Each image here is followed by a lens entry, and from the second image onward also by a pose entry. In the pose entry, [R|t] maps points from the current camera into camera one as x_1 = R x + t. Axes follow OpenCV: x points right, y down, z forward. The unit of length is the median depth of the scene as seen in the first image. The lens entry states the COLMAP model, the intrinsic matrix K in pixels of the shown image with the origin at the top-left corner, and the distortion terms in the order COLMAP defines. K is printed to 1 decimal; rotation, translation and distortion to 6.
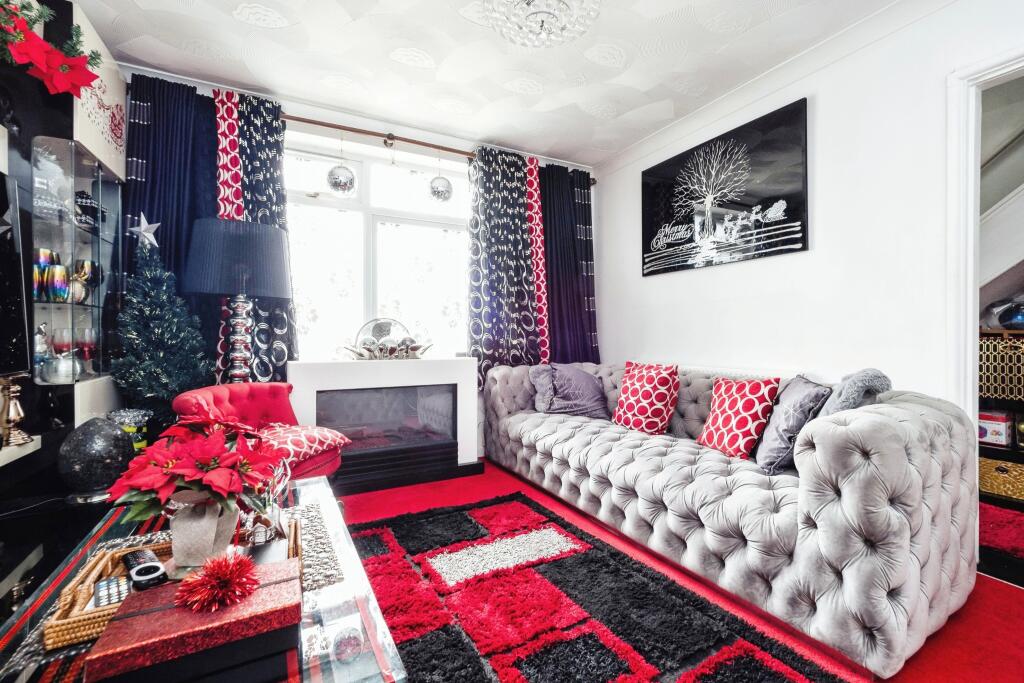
lens RADIAL K [[438.5, 0, 512.9], [0, 438.5, 338.9], [0, 0, 1]] dist [-0.011652, -0.000144]
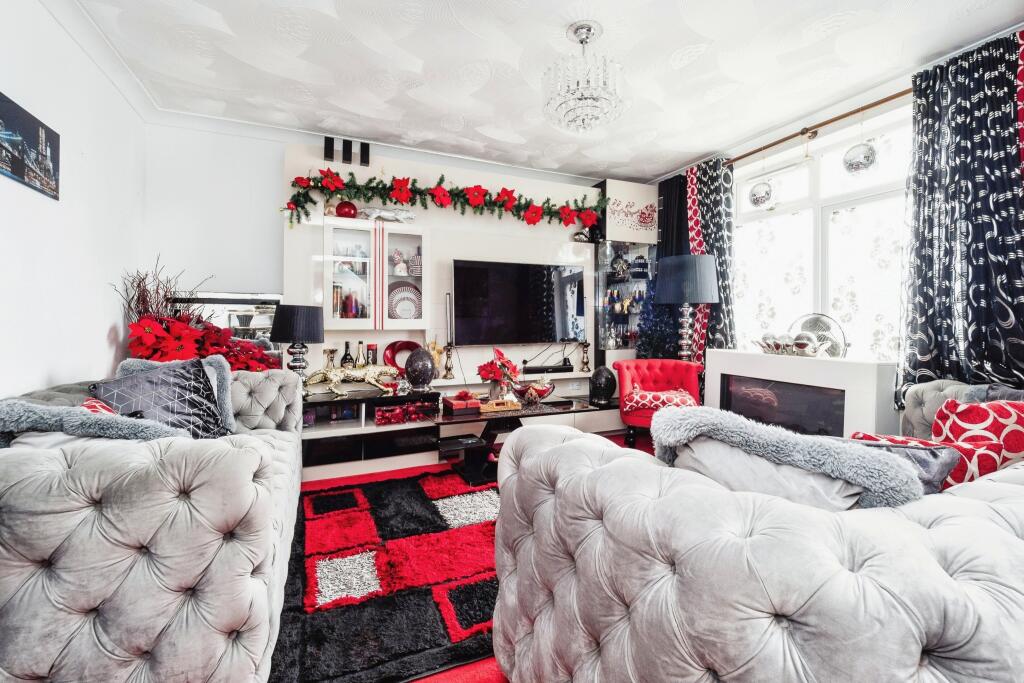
lens RADIAL K [[438.5, 0, 514.4], [0, 438.5, 331.6], [0, 0, 1]] dist [-0.011652, -0.000144]
pose [[-0.081889, 0.020467, -0.996431, 0.882714], [-0.011565, 0.999702, 0.021485, -0.024124], [0.996574, 0.013283, -0.081628, 0.497784]]
